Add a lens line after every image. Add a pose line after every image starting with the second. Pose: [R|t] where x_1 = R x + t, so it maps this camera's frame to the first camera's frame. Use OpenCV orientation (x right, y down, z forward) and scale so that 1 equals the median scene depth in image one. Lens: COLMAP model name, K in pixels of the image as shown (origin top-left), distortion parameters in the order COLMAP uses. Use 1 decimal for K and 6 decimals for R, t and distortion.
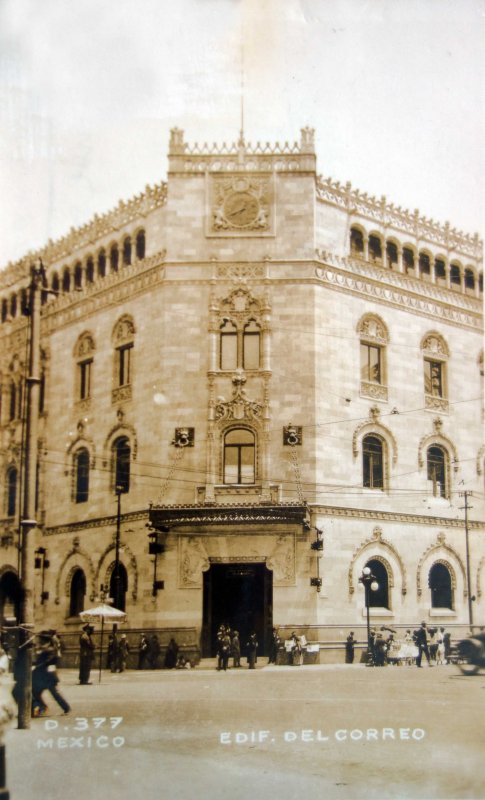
lens RADIAL K [[1005.4, 0, 383.8], [0, 1005.4, 424.7], [0, 0, 1]] dist [-0.021677, 0.370207]
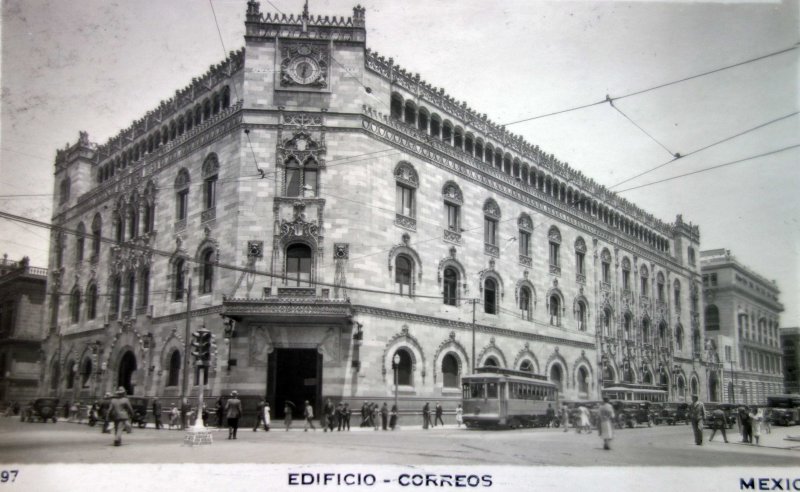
lens RADIAL K [[595.9, 0, 441.3], [0, 595.9, 332.2], [0, 0, 1]] dist [0.032305, 0.000097]
pose [[0.998297, 0.031334, 0.049204, 0.002556], [-0.035444, 0.995750, 0.085010, 0.042455], [-0.046331, -0.086609, 0.995164, 0.213786]]
